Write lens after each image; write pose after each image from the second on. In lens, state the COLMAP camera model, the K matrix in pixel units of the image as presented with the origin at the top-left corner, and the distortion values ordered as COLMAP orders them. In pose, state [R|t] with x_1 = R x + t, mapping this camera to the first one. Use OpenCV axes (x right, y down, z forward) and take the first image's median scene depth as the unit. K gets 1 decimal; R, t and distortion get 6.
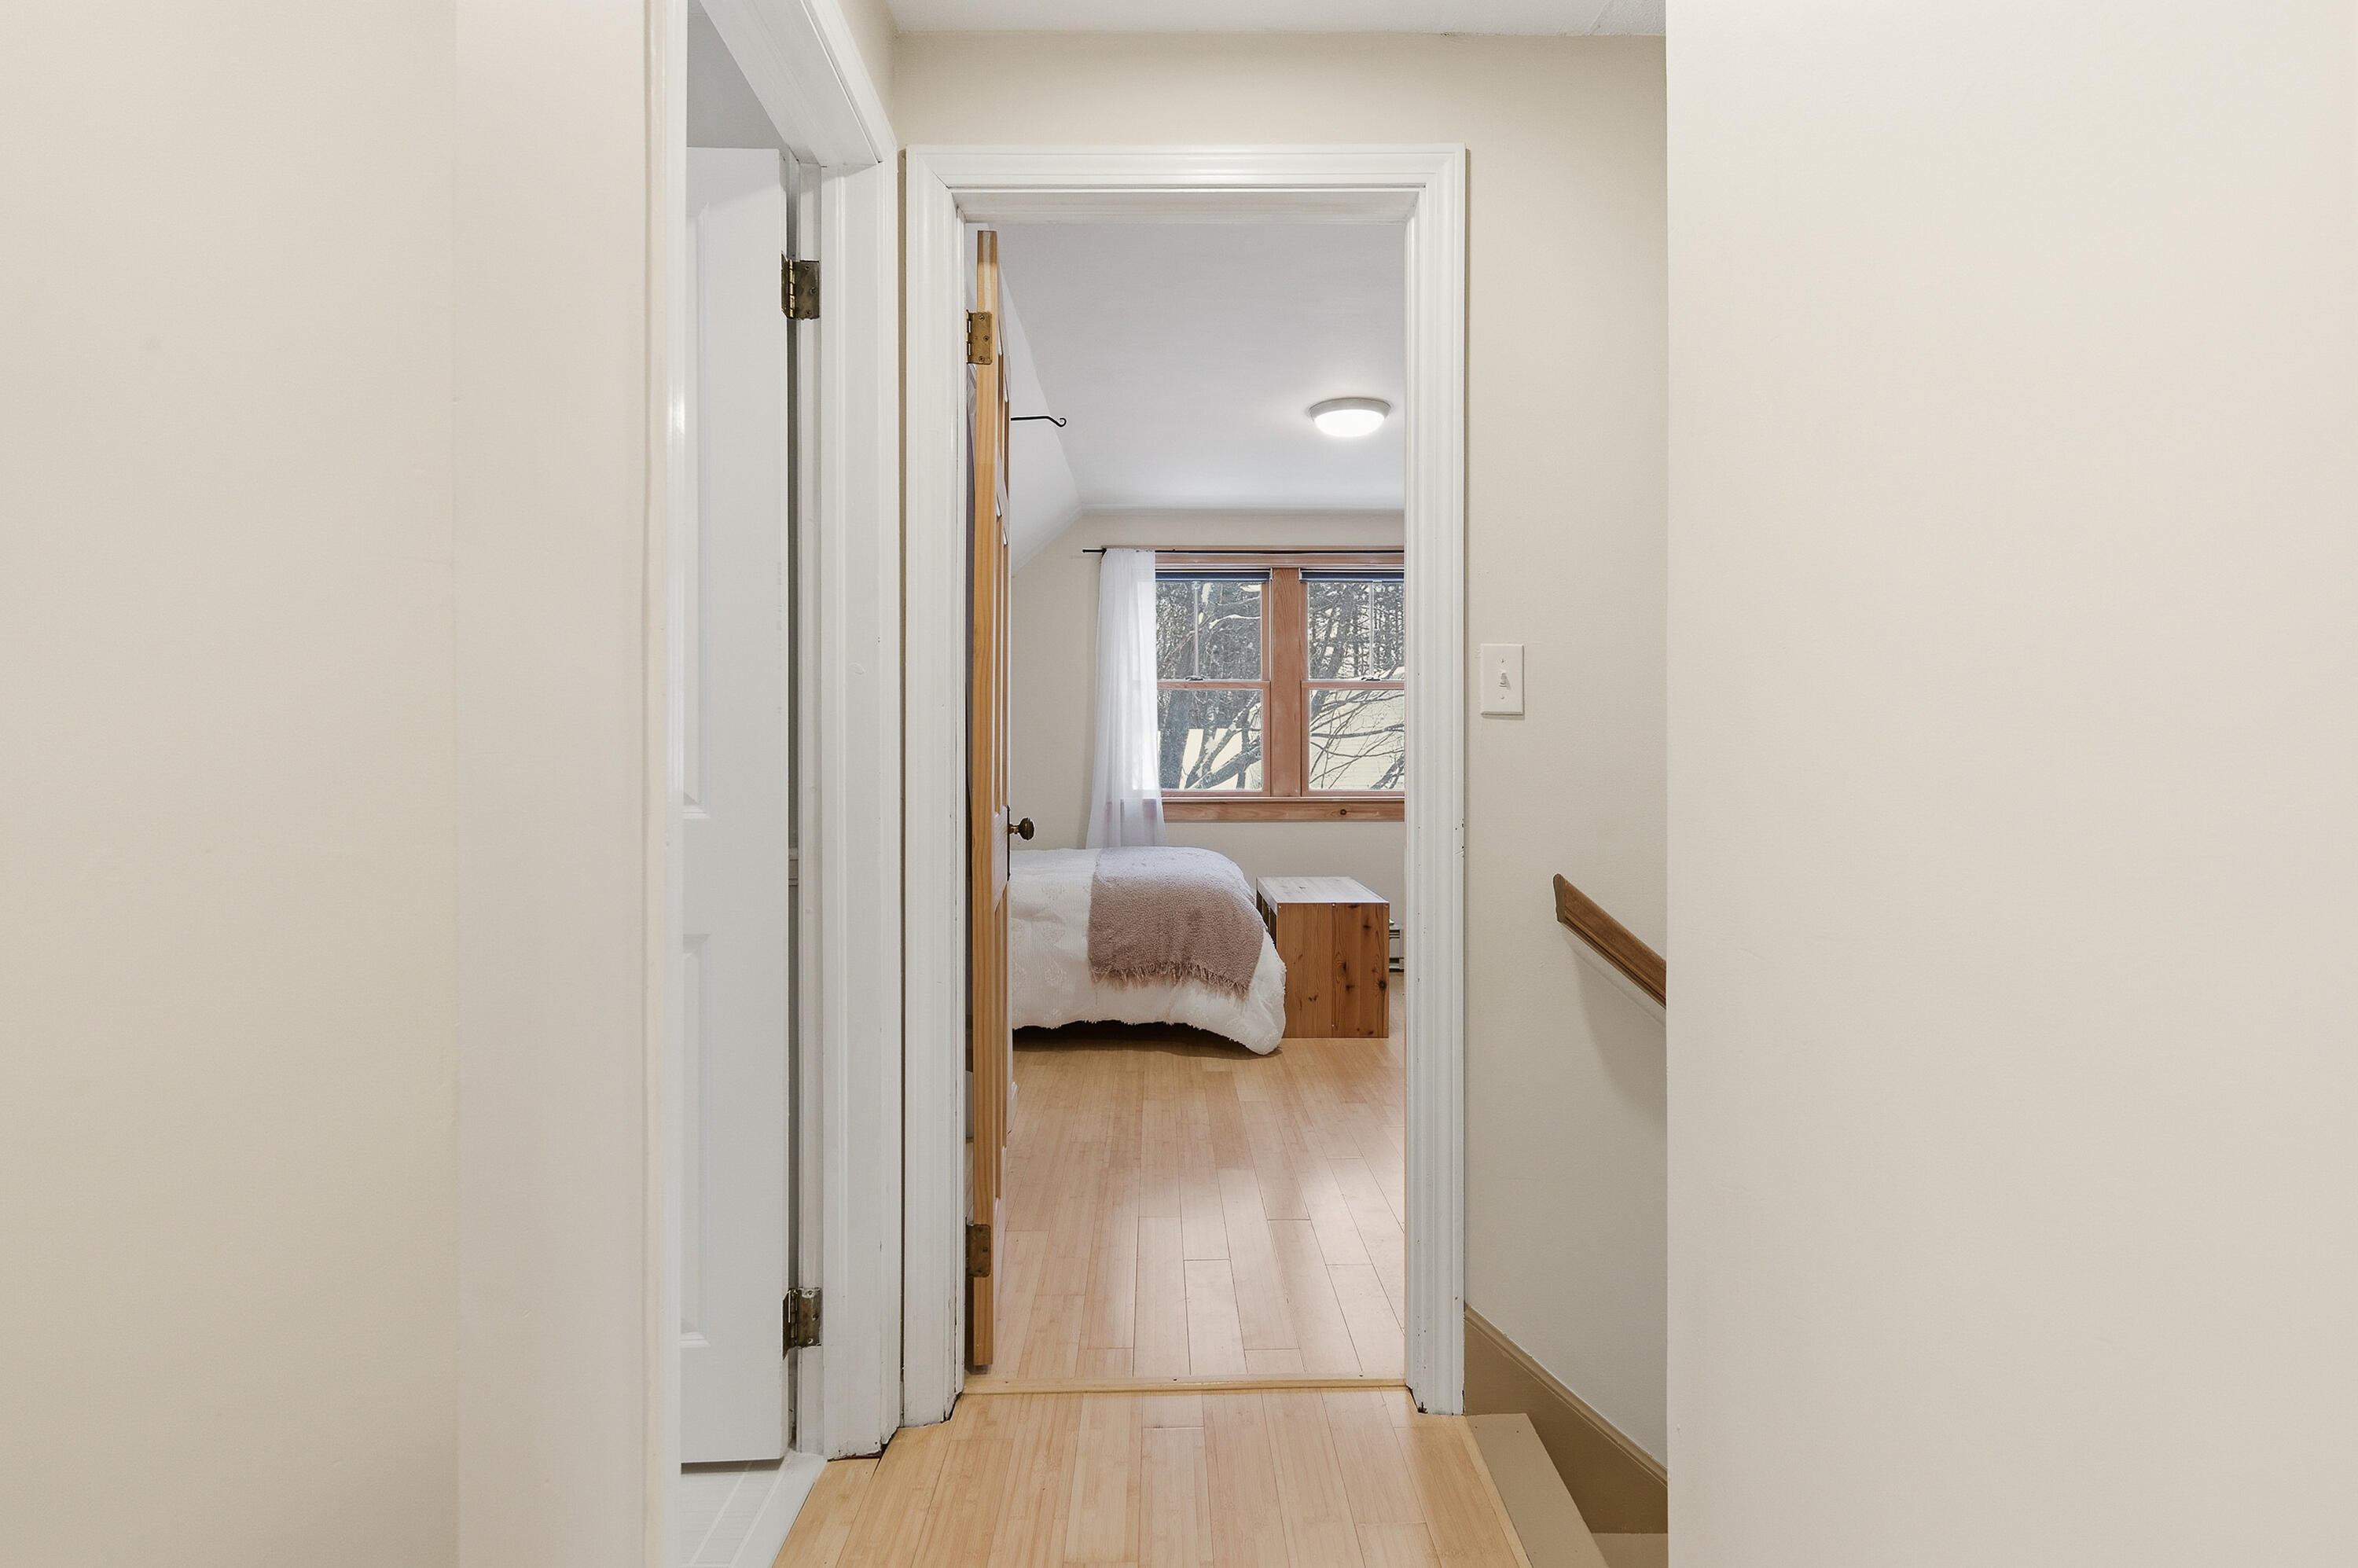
lens RADIAL K [[1177.7, 0, 1188.8], [0, 1177.7, 766.6], [0, 0, 1]] dist [-0.000110, 0.000044]
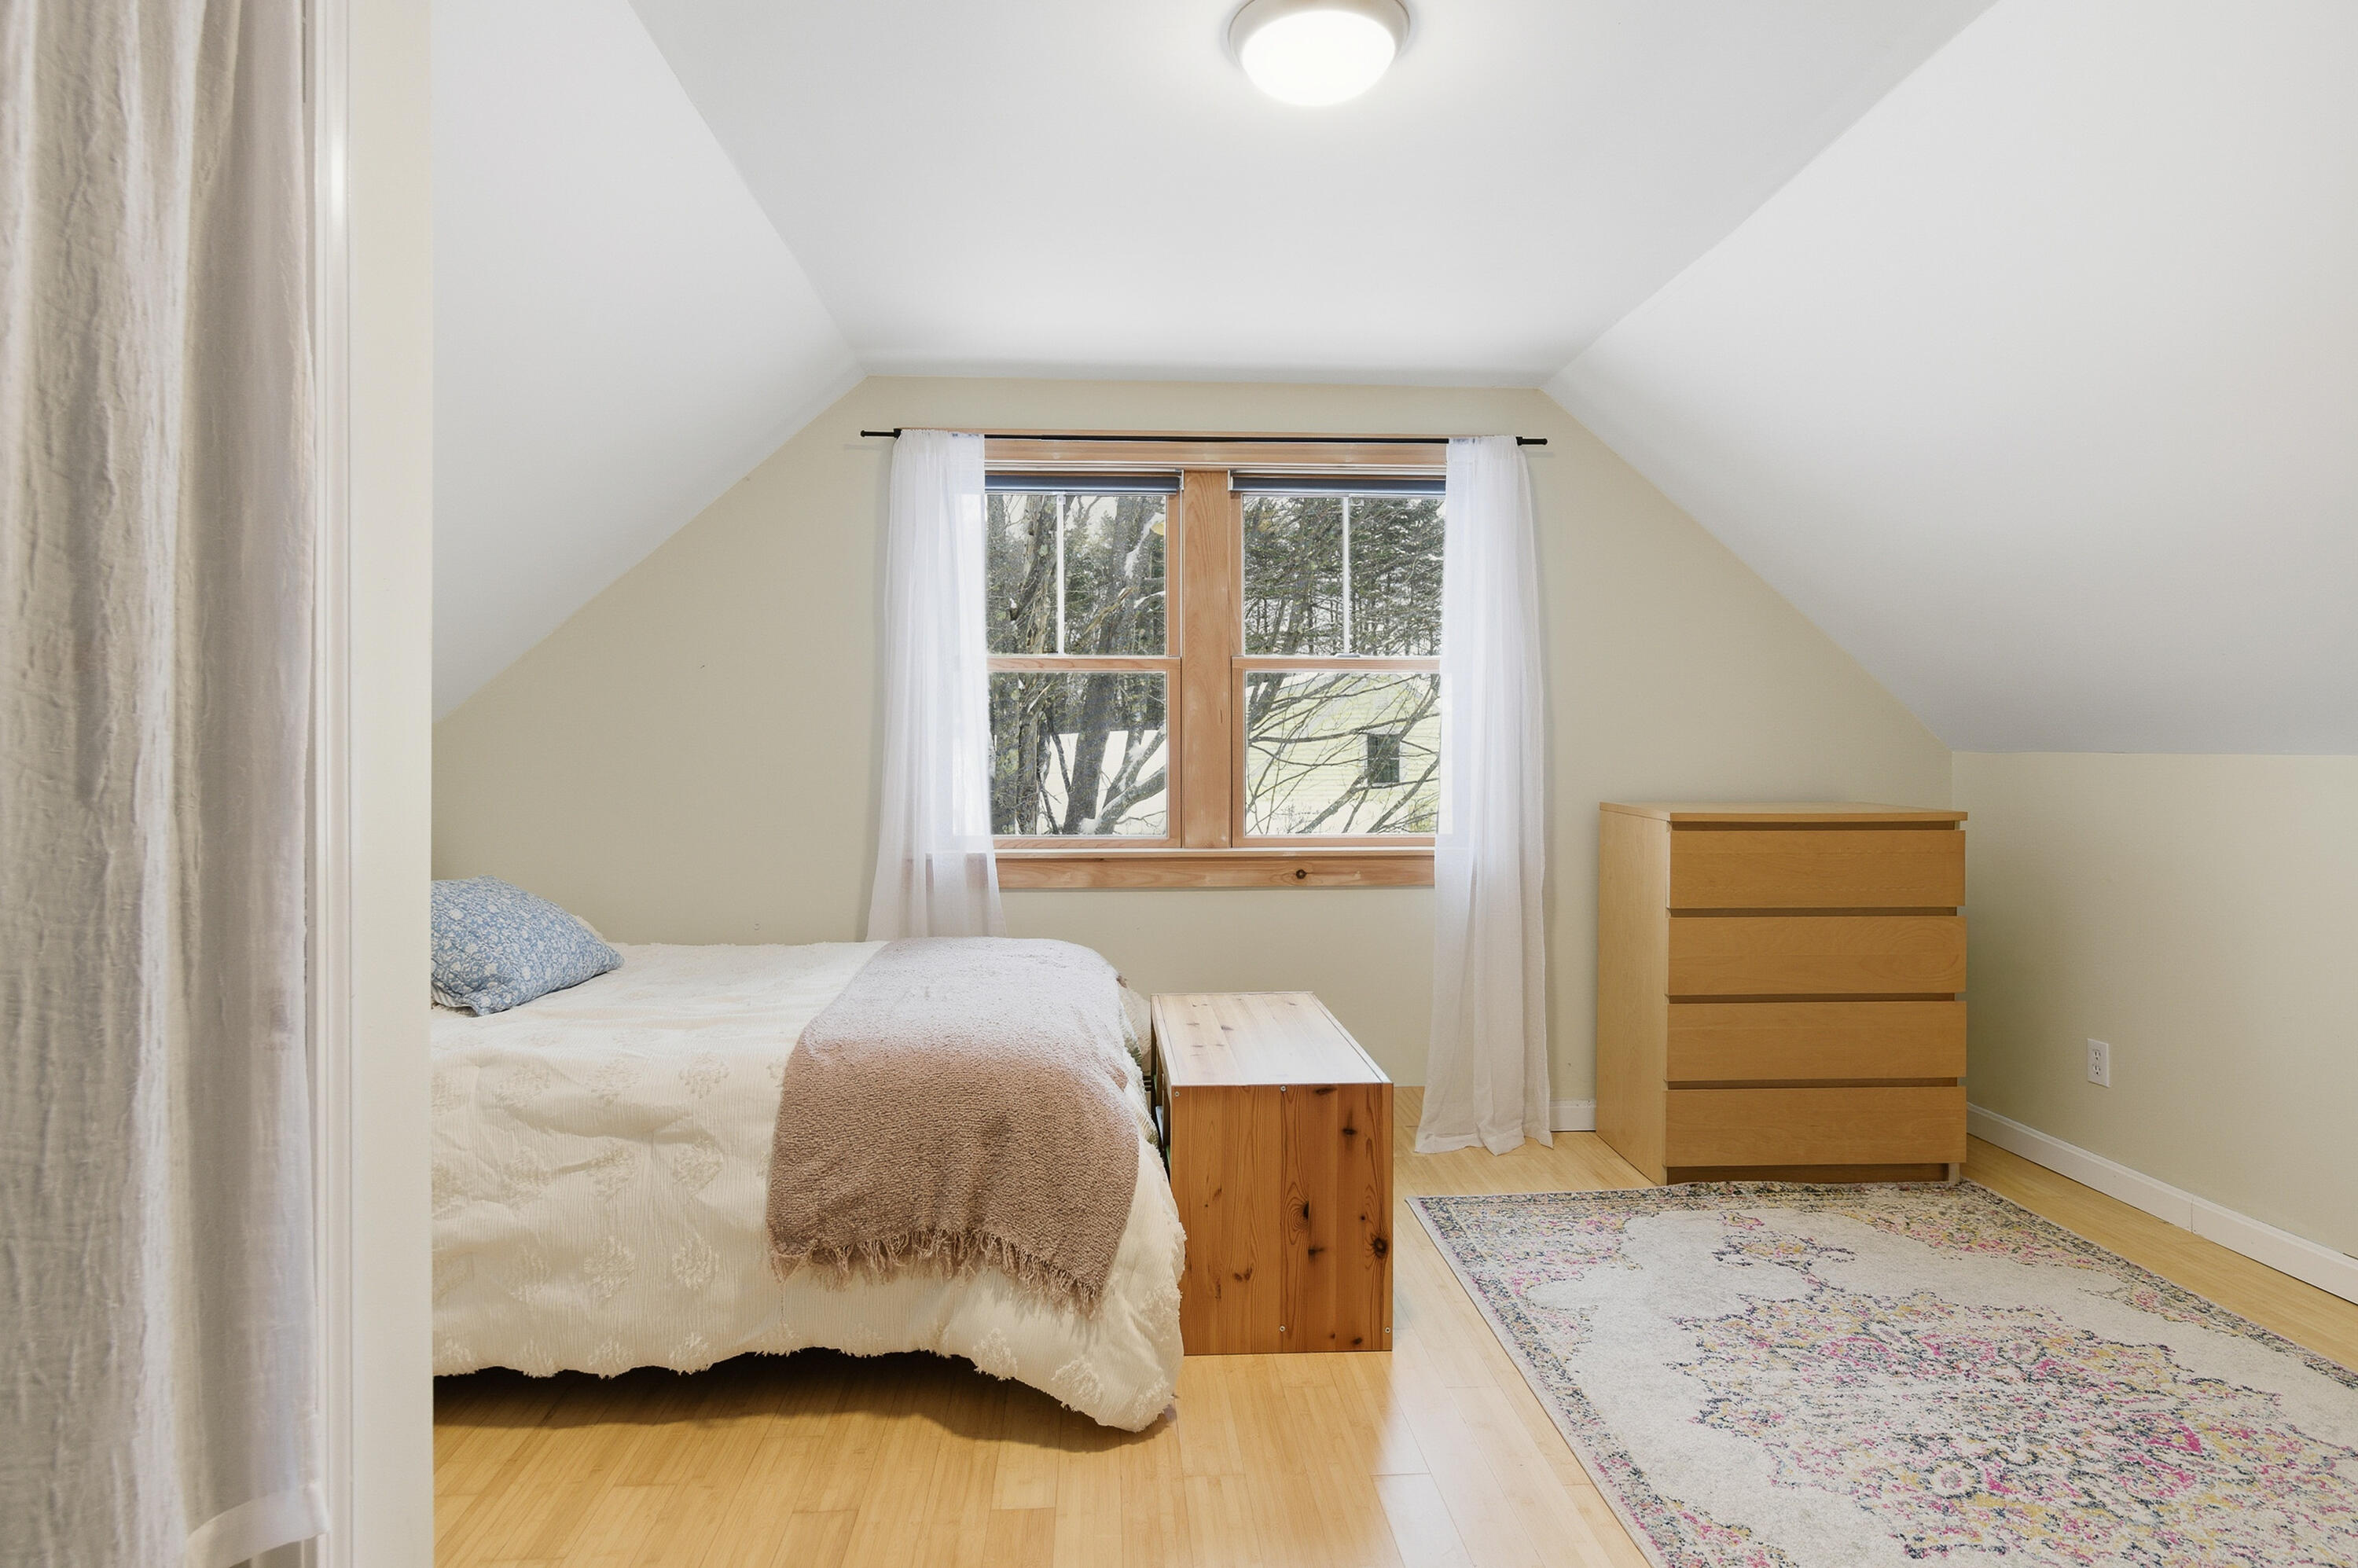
lens RADIAL K [[1240.1, 0, 1188.5], [0, 1240.1, 773.3], [0, 0, 1]] dist [-0.003273, -0.000784]
pose [[0.999073, -0.000179, 0.043045, 0.058430], [0.000041, 0.999995, 0.003205, -0.018606], [-0.043045, -0.003201, 0.999068, 0.463944]]
